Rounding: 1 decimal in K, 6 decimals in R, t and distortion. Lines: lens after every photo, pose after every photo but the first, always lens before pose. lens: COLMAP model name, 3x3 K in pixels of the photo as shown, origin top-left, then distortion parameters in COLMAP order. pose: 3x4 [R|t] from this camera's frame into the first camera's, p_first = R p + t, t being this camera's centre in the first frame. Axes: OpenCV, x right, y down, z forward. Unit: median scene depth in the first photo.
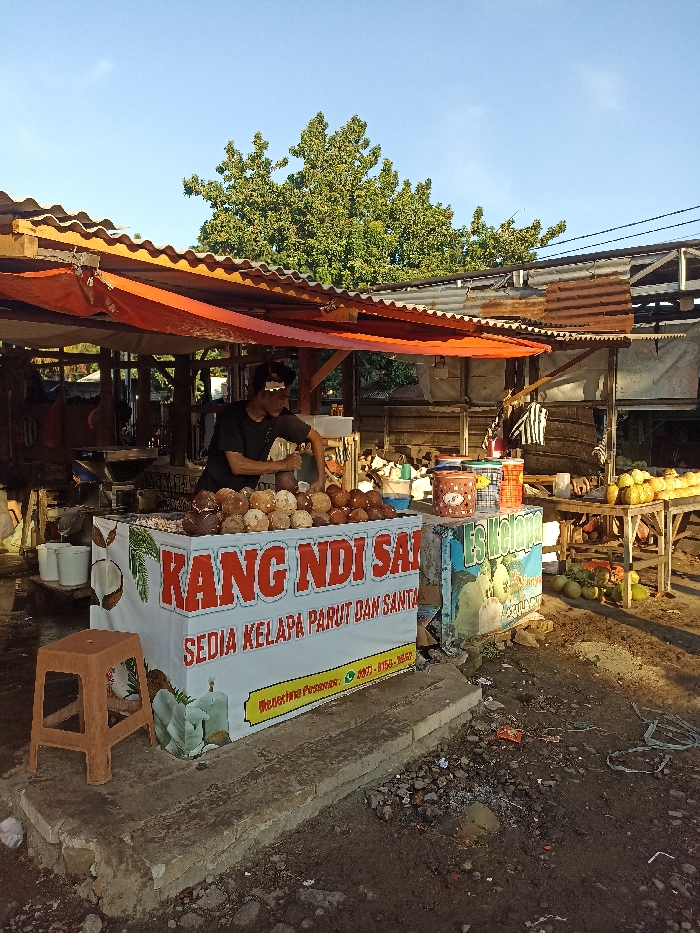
lens RADIAL K [[691.5, 0, 386.3], [0, 691.5, 449.2], [0, 0, 1]] dist [0.038281, -0.037032]
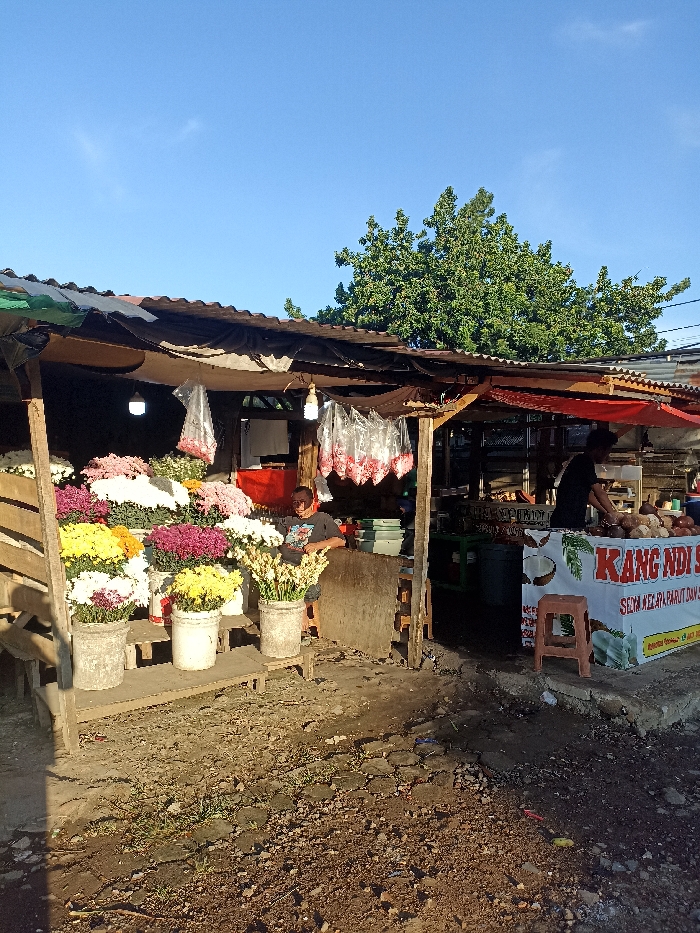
lens RADIAL K [[691.5, 0, 366.2], [0, 691.5, 448.4], [0, 0, 1]] dist [0.038281, -0.037032]
pose [[0.991554, -0.000329, -0.129691, -0.317232], [-0.007180, 0.998324, -0.057428, 0.002341], [0.129492, 0.057874, 0.989890, -0.368673]]
